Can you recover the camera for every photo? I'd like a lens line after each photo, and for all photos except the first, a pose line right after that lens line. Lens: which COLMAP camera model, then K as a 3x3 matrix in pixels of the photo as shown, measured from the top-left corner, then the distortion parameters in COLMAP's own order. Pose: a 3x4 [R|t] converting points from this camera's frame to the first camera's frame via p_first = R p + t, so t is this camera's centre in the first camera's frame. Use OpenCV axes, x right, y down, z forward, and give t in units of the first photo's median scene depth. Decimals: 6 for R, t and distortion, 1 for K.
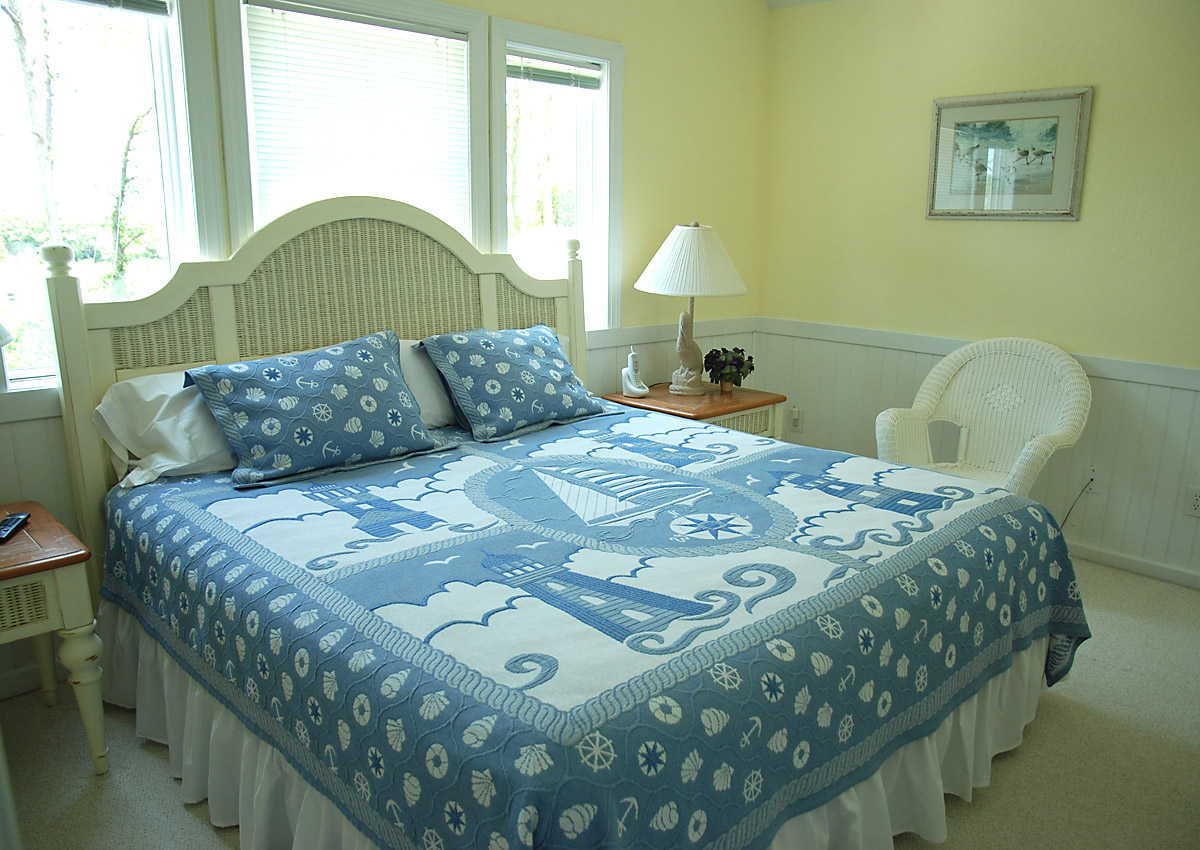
lens RADIAL K [[910.0, 0, 603.3], [0, 910.0, 441.7], [0, 0, 1]] dist [-0.119320, 0.098347]
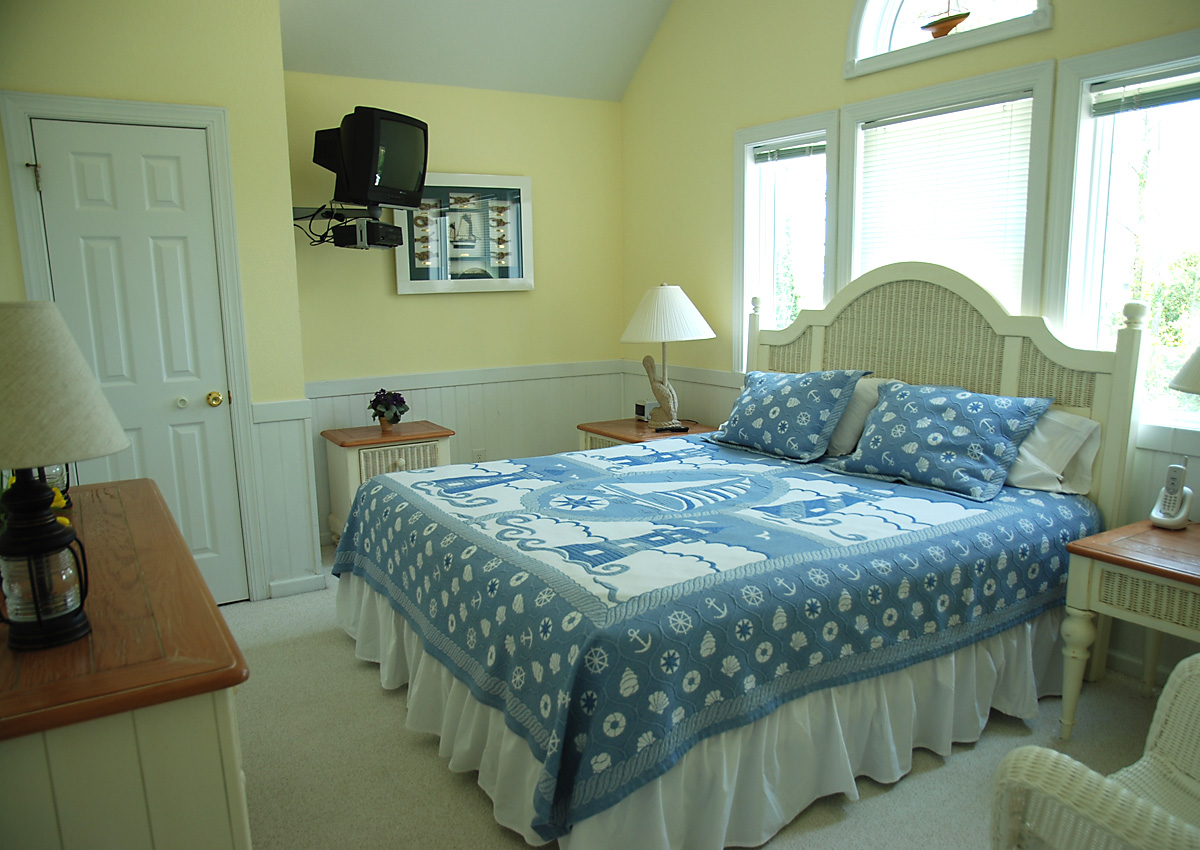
lens RADIAL K [[824.4, 0, 600.0], [0, 824.4, 425.0], [0, 0, 1]] dist [-0.091369, 0.063326]
pose [[-0.197362, 0.152979, -0.968321, 1.146408], [-0.221991, 0.955118, 0.196139, -0.238021], [0.954866, 0.253669, -0.154544, 1.055514]]
